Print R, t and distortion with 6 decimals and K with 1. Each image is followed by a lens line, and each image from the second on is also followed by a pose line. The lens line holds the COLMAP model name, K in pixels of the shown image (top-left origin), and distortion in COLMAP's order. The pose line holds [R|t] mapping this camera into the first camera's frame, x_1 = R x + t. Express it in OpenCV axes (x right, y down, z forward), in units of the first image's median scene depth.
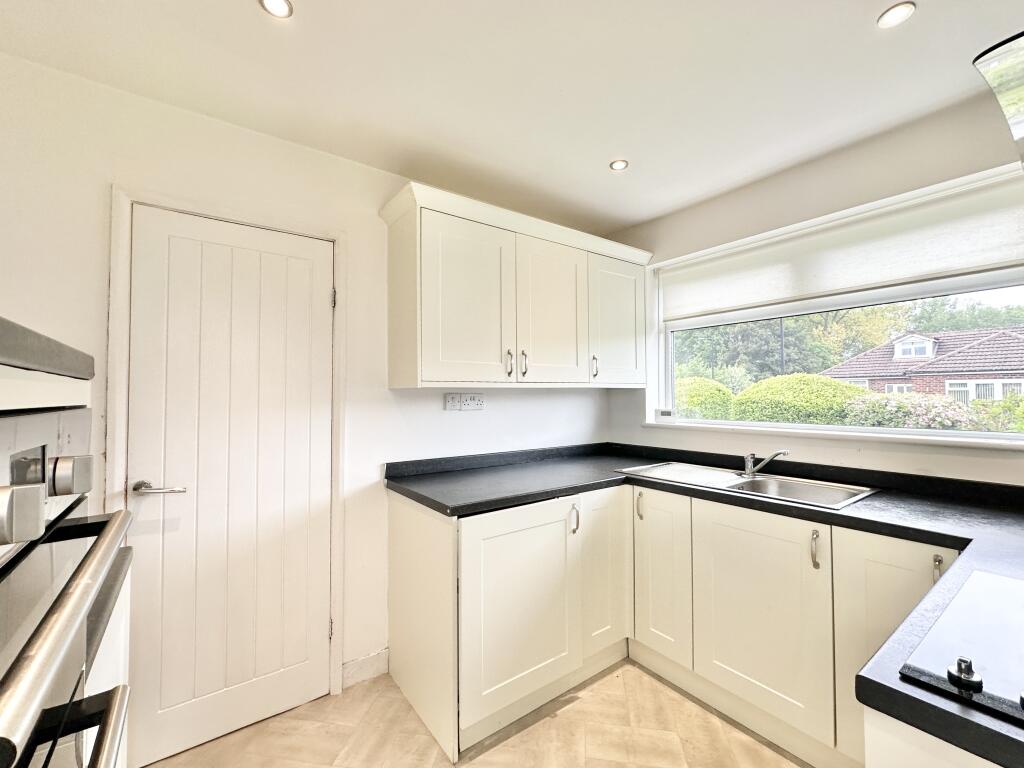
lens RADIAL K [[419.5, 0, 512.0], [0, 419.5, 384.0], [0, 0, 1]] dist [0.001402, 0.000221]
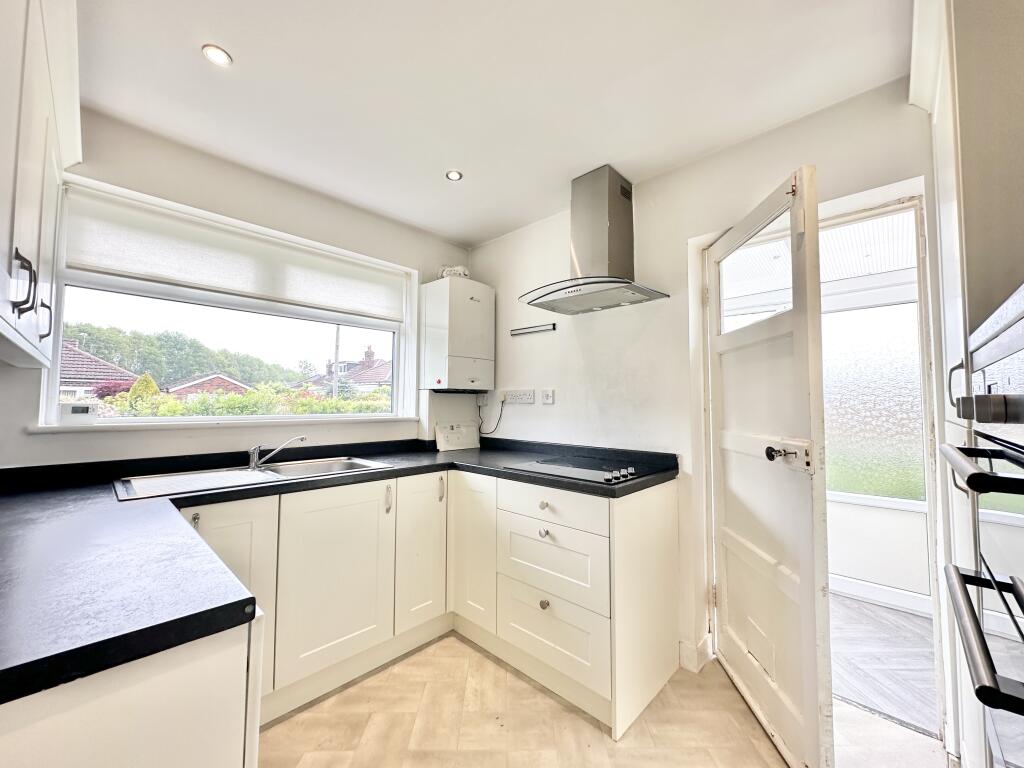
lens RADIAL K [[402.4, 0, 512.0], [0, 402.4, 384.0], [0, 0, 1]] dist [-0.000458, -0.000033]
pose [[-0.163464, 0.051377, 0.985211, -0.454844], [-0.032762, 0.997810, -0.057470, 0.057219], [-0.986005, -0.041672, -0.161423, 0.580188]]
